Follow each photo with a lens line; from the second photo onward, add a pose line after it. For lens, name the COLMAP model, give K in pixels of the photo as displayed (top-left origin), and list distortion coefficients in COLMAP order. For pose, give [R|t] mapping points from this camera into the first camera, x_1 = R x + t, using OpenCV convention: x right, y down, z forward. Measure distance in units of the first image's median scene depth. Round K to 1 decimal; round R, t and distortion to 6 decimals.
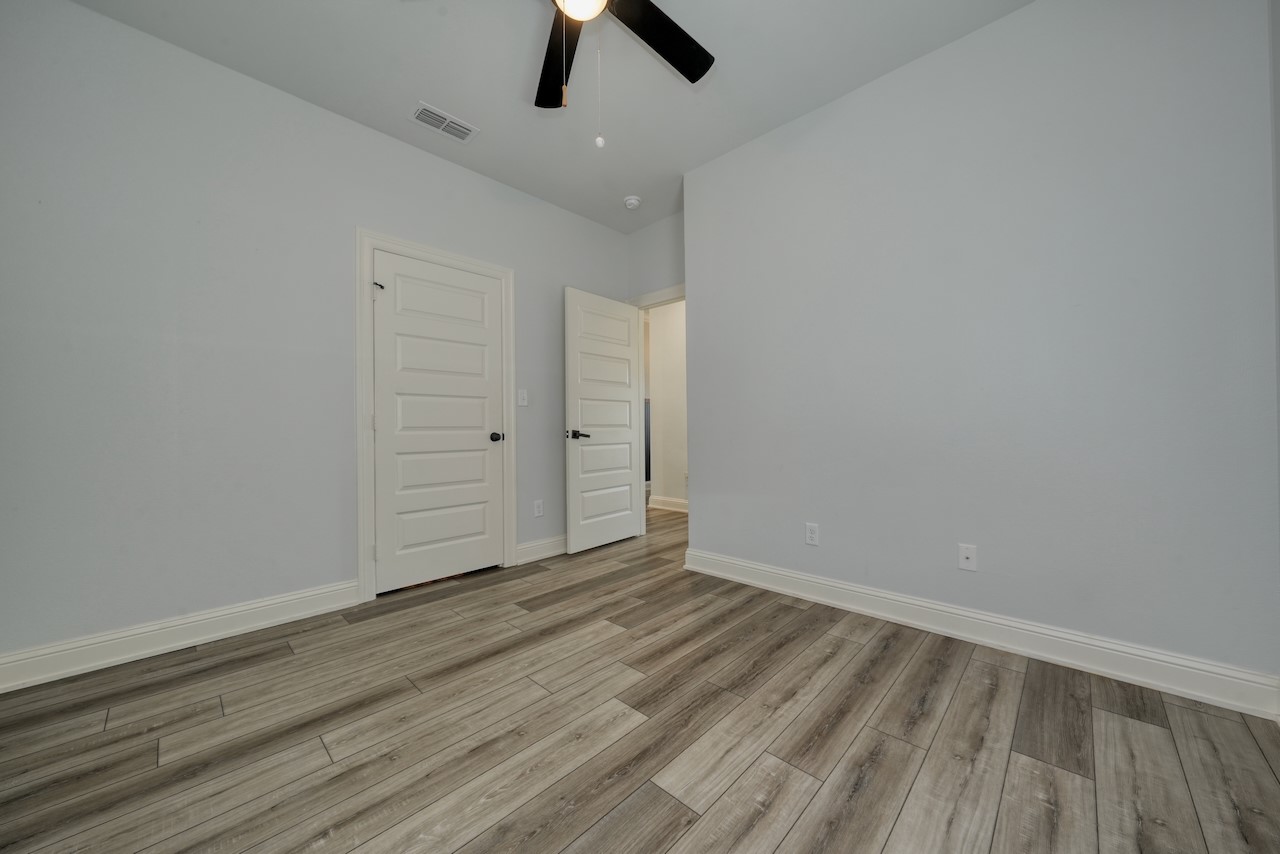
lens RADIAL K [[458.5, 0, 636.6], [0, 458.5, 426.6], [0, 0, 1]] dist [-0.003320, 0.000242]
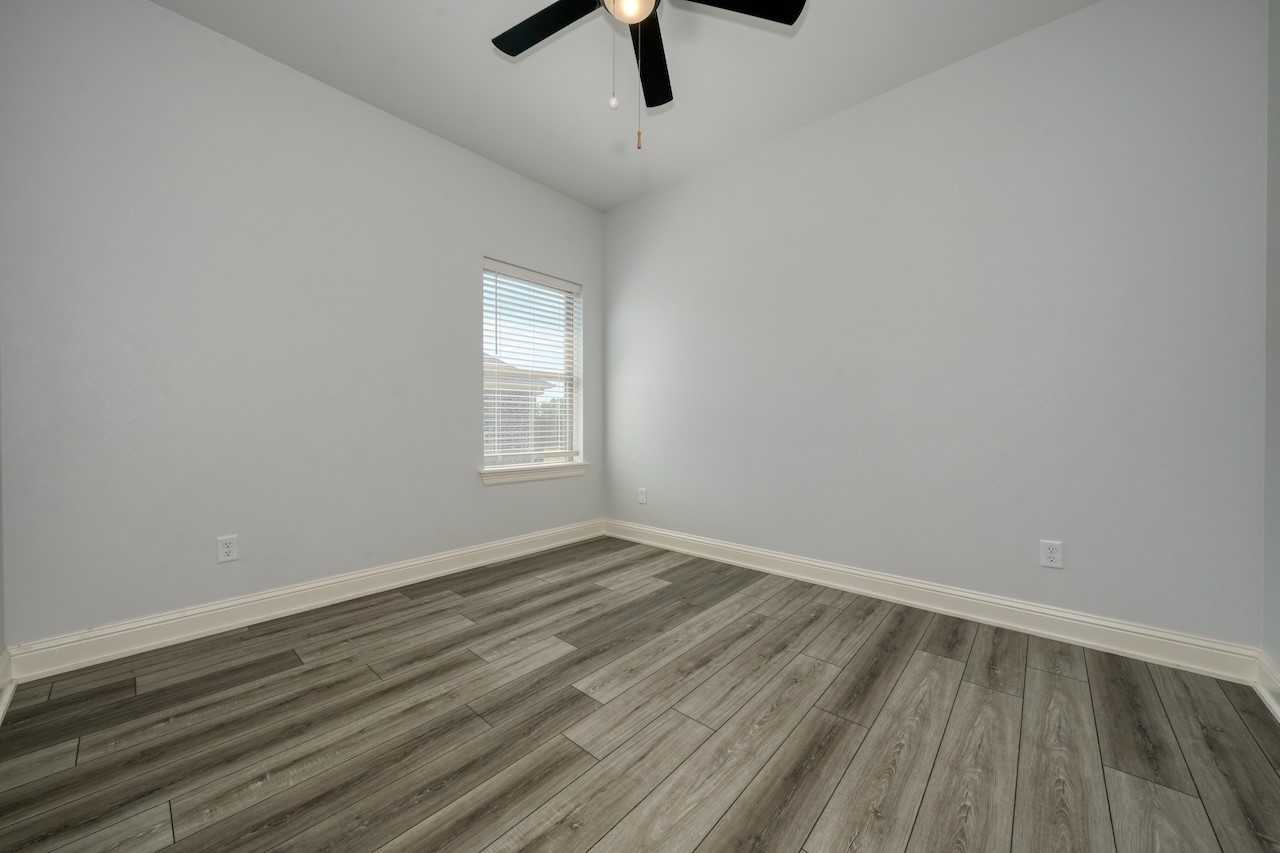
lens RADIAL K [[458.5, 0, 648.7], [0, 458.5, 424.5], [0, 0, 1]] dist [-0.003320, 0.000242]
pose [[-0.997542, 0.010070, -0.069347, -0.075496], [0.009825, 0.999944, 0.003868, 0.009338], [0.069382, 0.003177, -0.997585, 1.805773]]
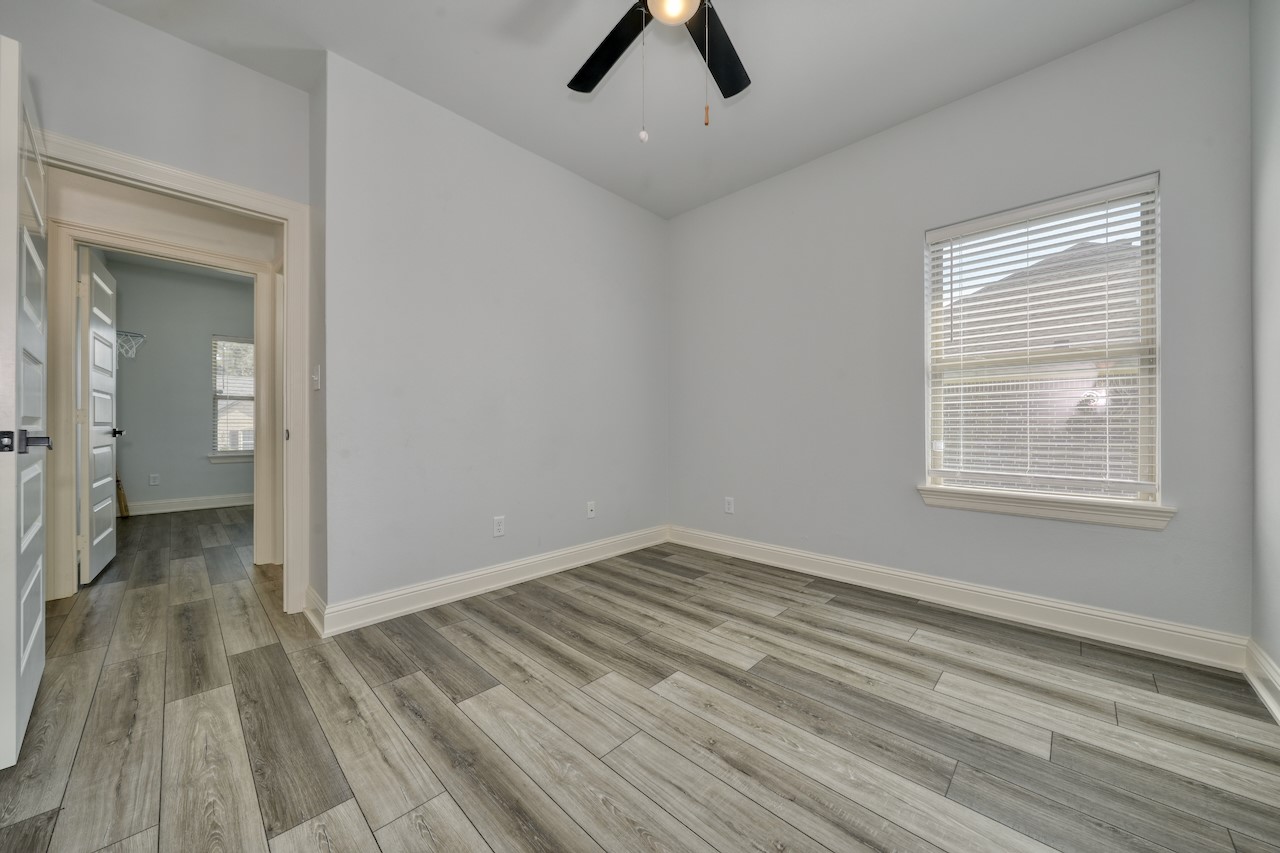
lens RADIAL K [[458.5, 0, 642.2], [0, 458.5, 429.2], [0, 0, 1]] dist [-0.003320, 0.000242]
pose [[-0.011437, 0.006223, 0.999915, -1.003107], [-0.002719, 0.999977, -0.006255, 0.012610], [-0.999931, -0.002790, -0.011420, 0.952924]]
